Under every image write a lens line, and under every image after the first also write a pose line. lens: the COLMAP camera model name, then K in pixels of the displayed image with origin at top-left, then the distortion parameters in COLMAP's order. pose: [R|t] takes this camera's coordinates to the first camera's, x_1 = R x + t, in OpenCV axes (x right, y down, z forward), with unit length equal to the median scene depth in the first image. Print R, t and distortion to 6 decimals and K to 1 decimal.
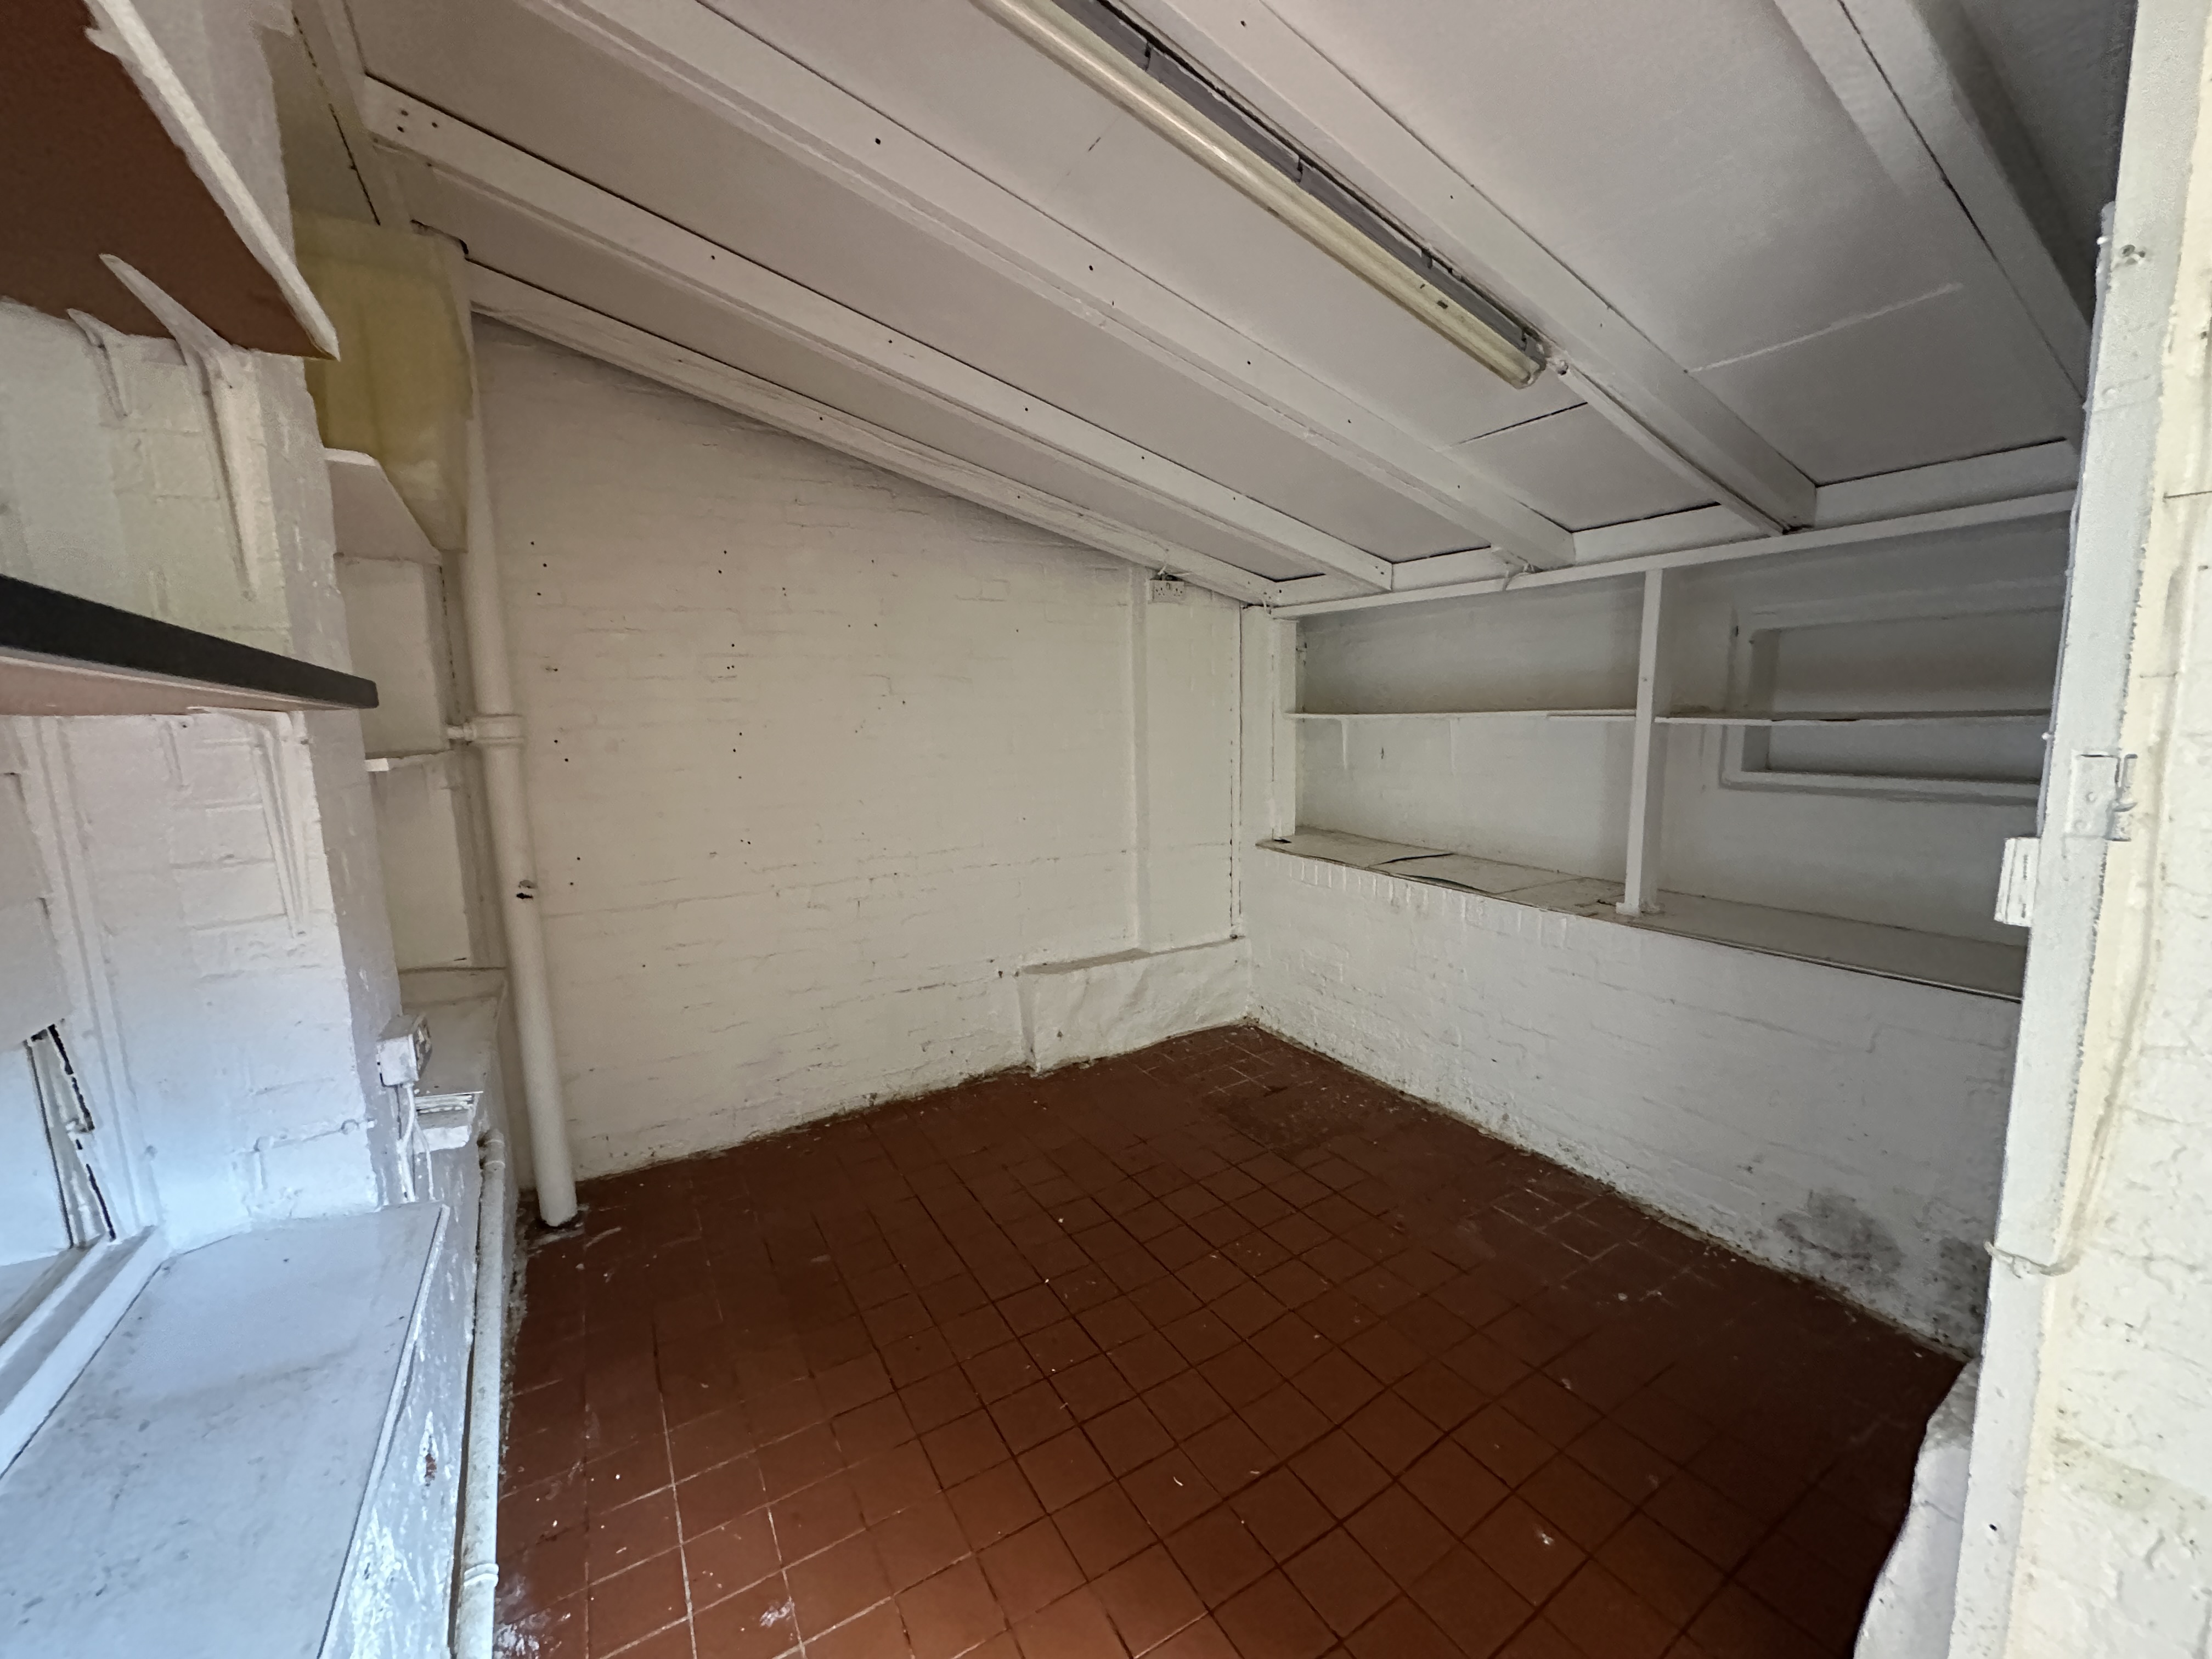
lens RADIAL K [[885.7, 0, 1106.4], [0, 885.7, 828.3], [0, 0, 1]] dist [-0.000089, -0.000004]
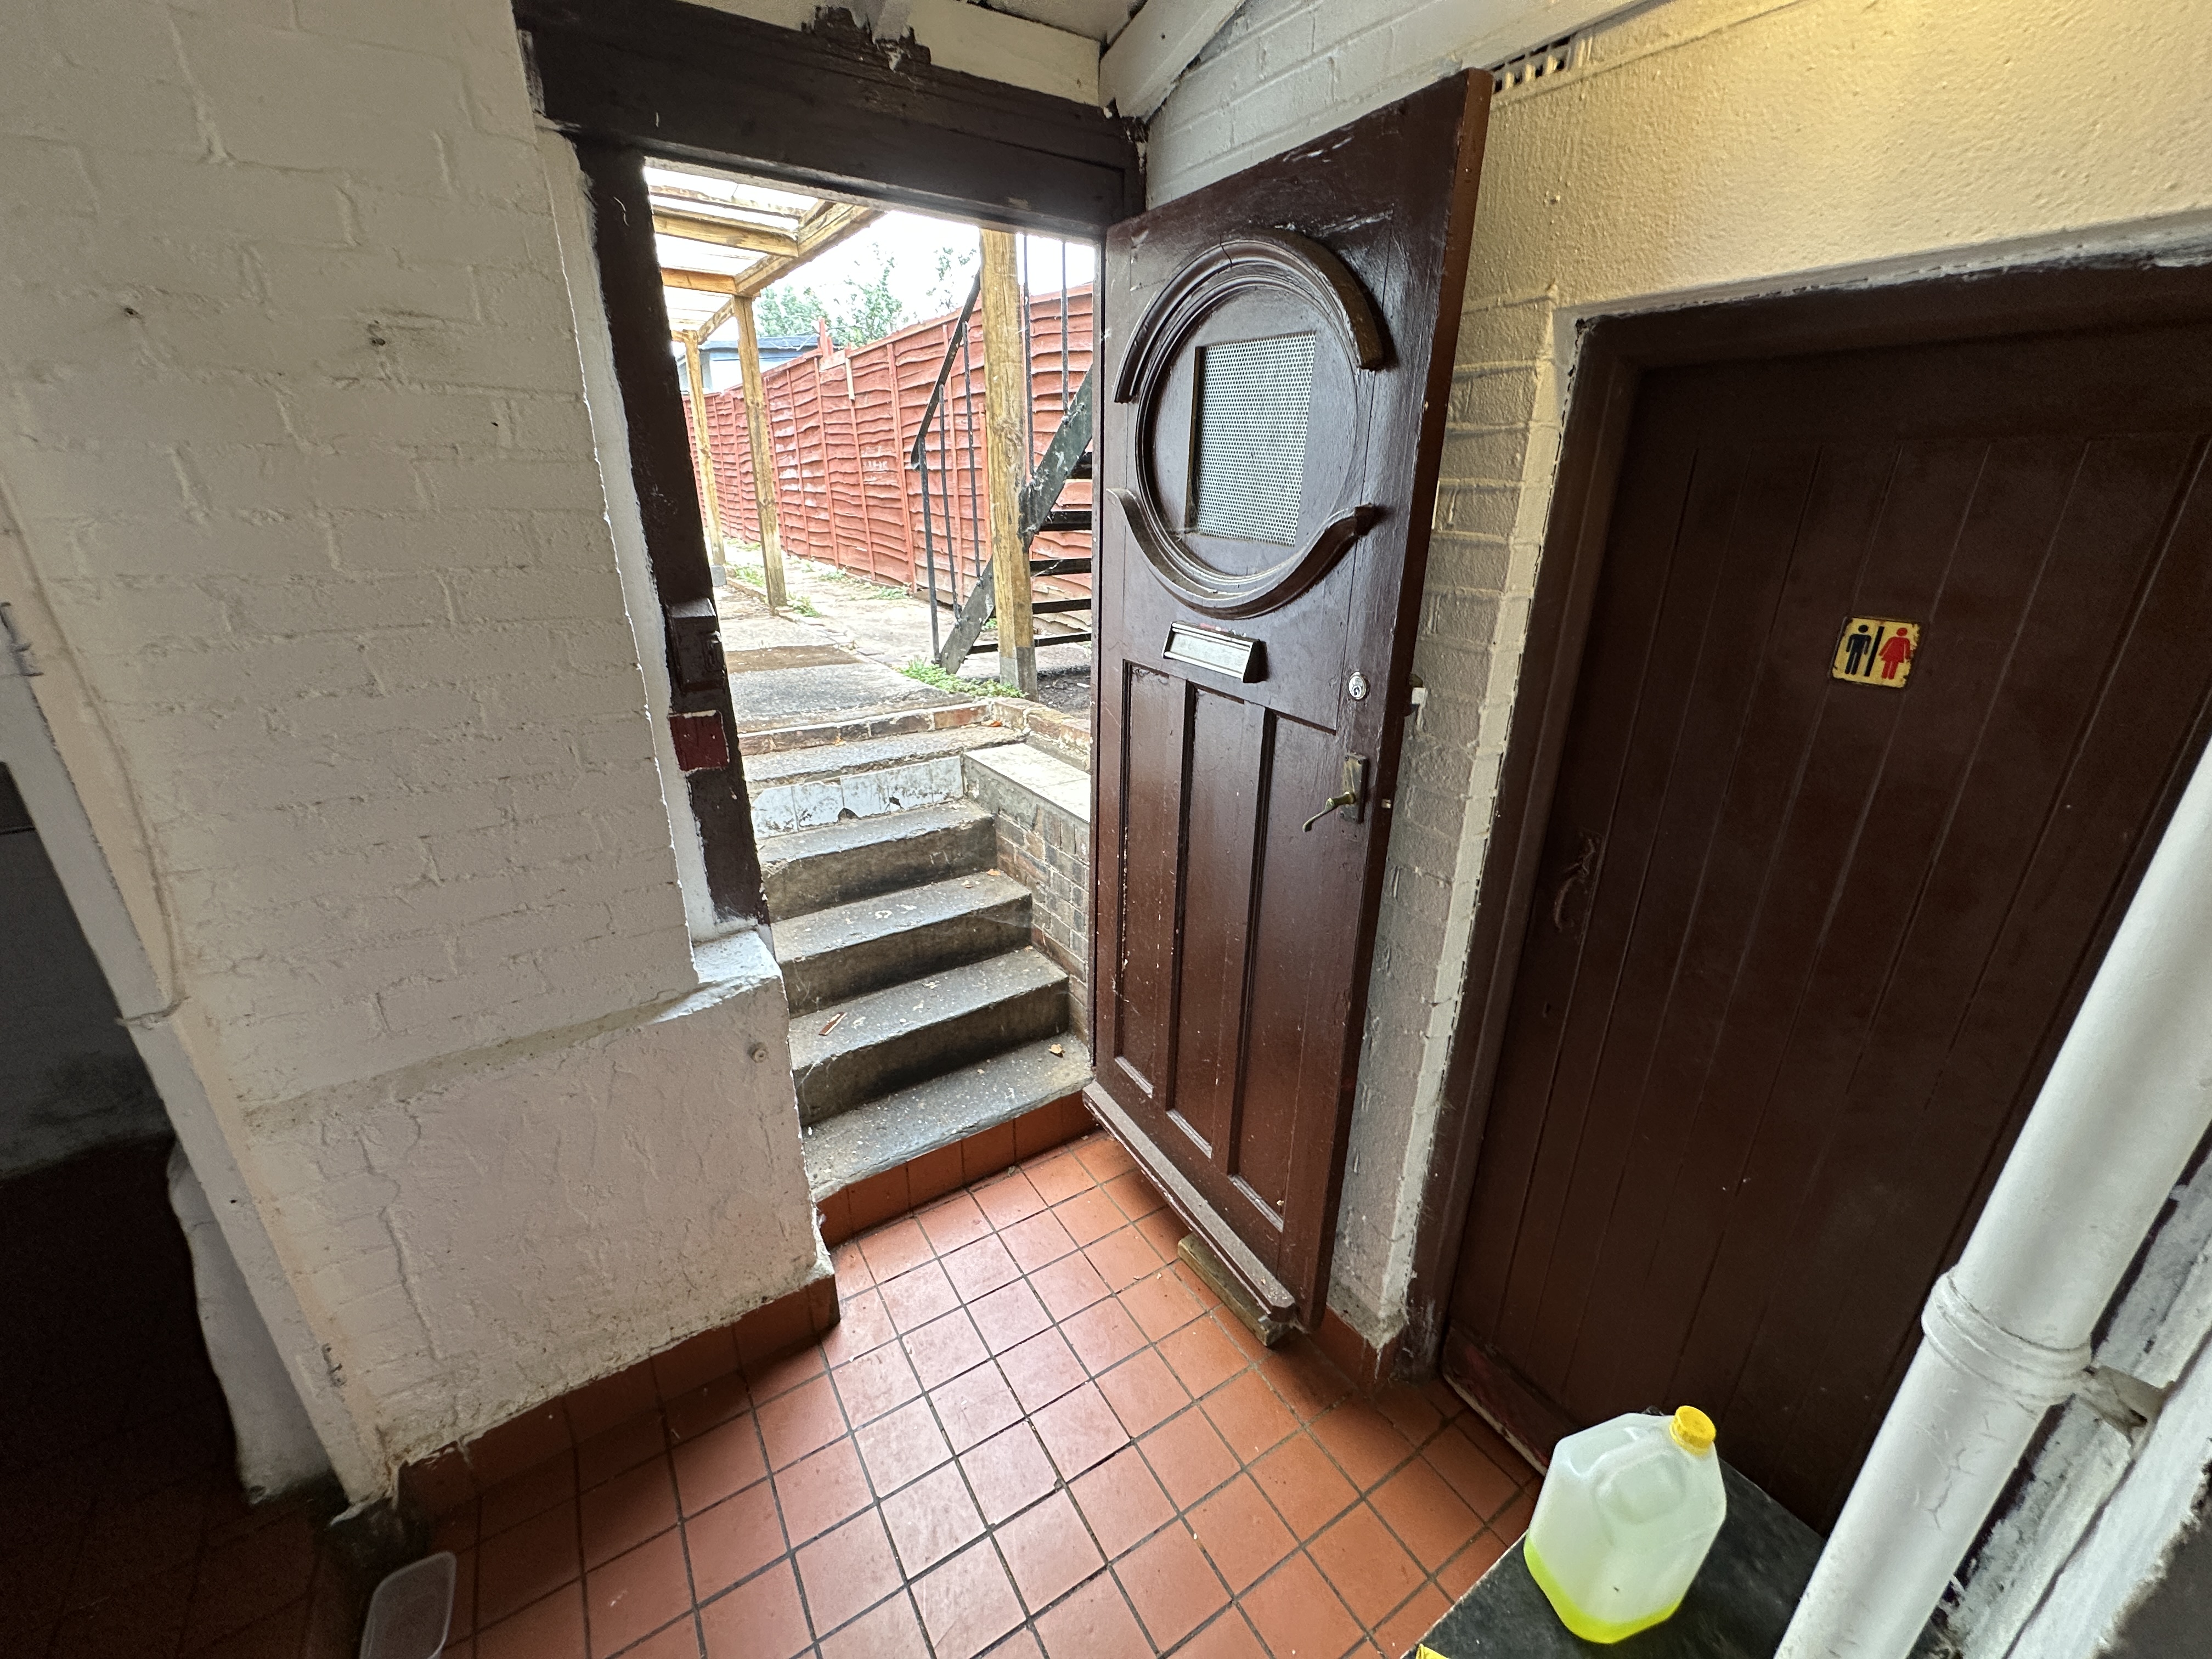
lens RADIAL K [[885.7, 0, 1106.5], [0, 885.7, 825.2], [0, 0, 1]] dist [-0.000089, -0.000004]
pose [[-0.028712, -0.332662, 0.942609, -0.103658], [0.133287, 0.933303, 0.333438, -0.005035], [-0.990661, 0.135211, 0.017542, -0.407635]]
